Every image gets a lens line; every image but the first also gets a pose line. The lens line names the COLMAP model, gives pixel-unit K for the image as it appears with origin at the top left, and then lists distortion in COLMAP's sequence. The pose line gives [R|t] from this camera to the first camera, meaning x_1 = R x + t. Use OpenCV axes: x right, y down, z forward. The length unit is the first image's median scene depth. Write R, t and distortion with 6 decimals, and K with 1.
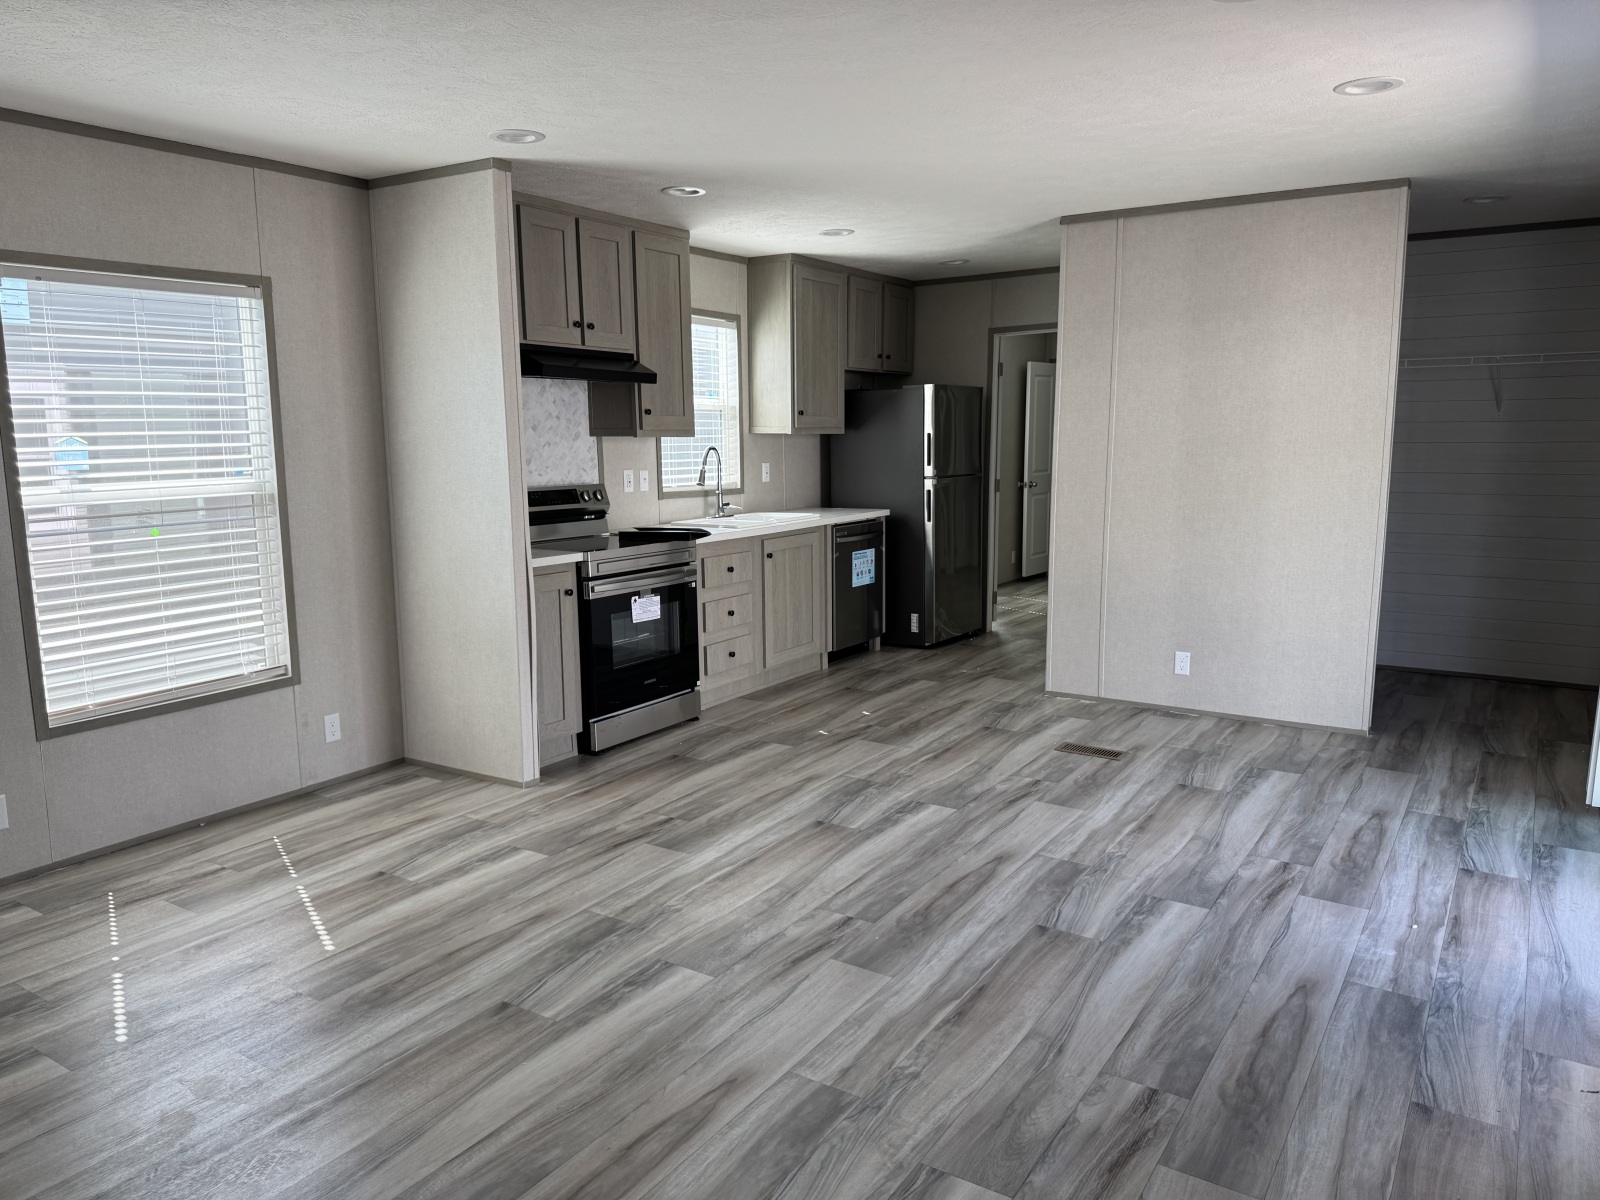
lens RADIAL K [[1134.4, 0, 808.1], [0, 1134.4, 595.5], [0, 0, 1]] dist [0.027223, -0.021435]
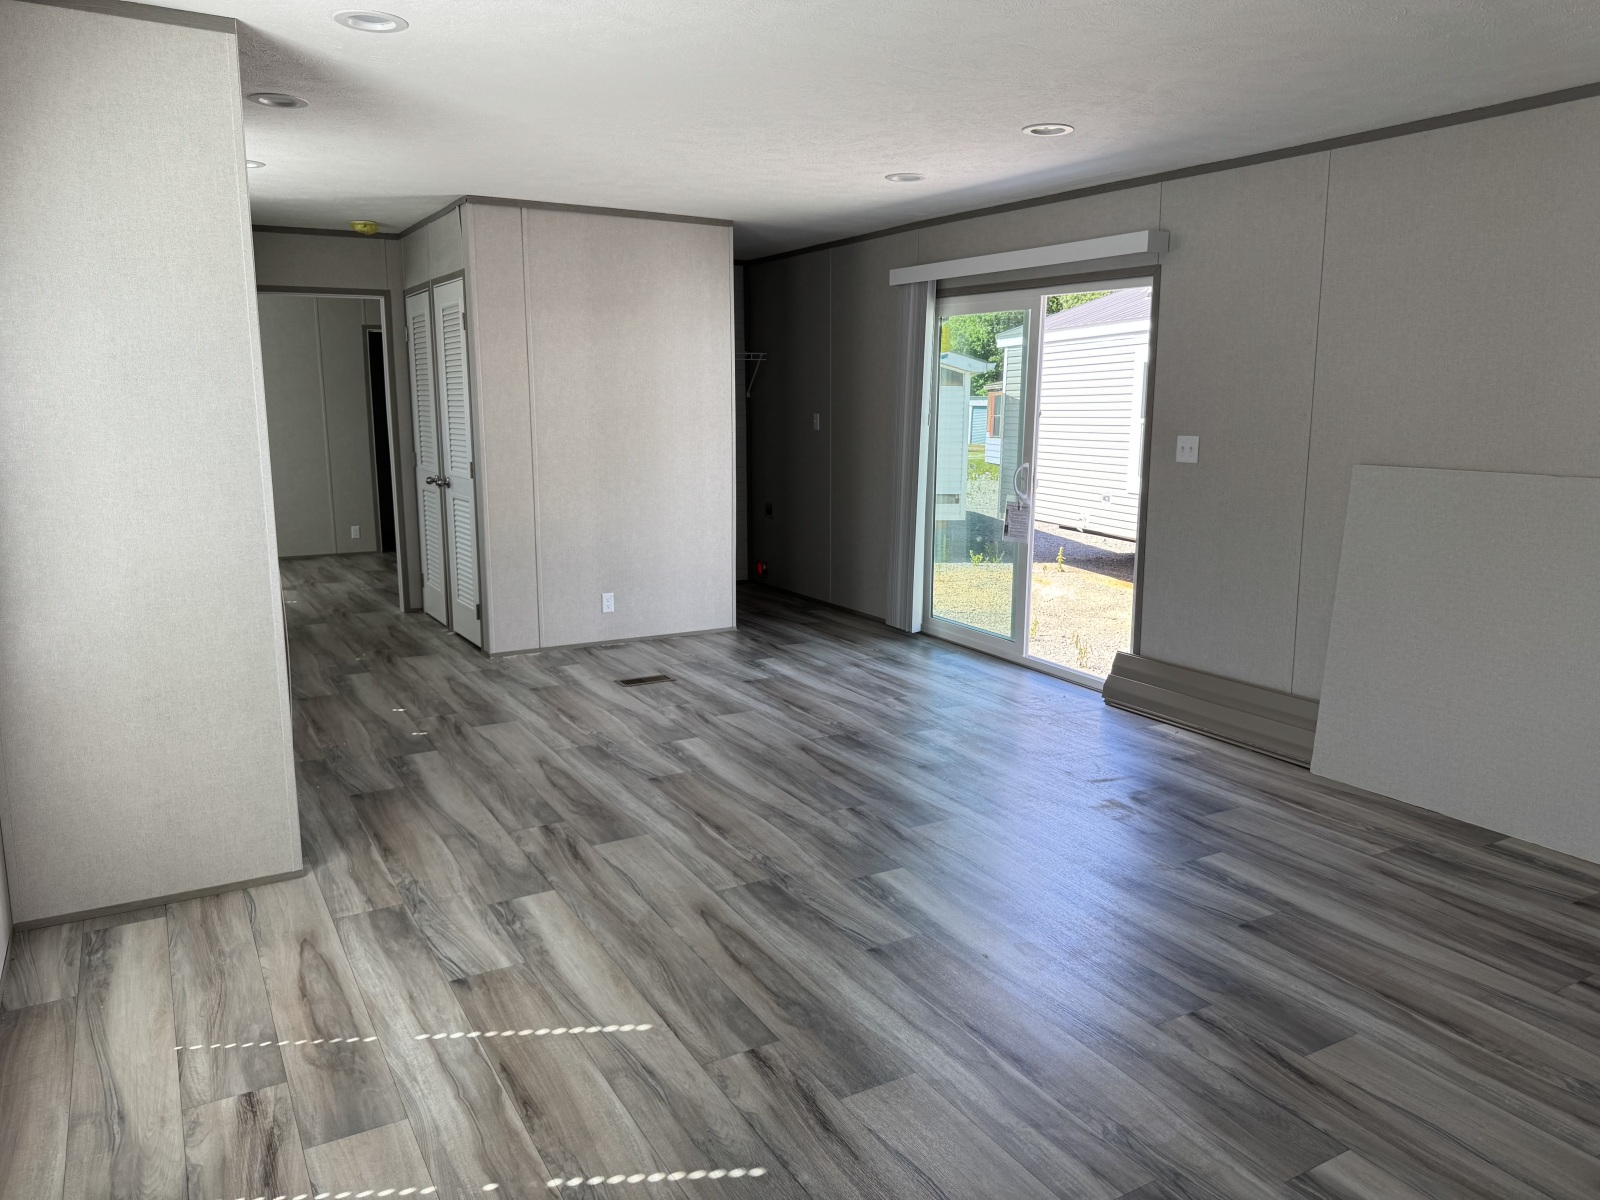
lens RADIAL K [[1134.4, 0, 799.5], [0, 1134.4, 589.1], [0, 0, 1]] dist [0.027223, -0.021435]
pose [[0.456791, -0.147315, 0.877292, -0.284032], [0.126914, 0.986897, 0.099638, -0.021287], [-0.880474, 0.065826, 0.469502, 0.128549]]
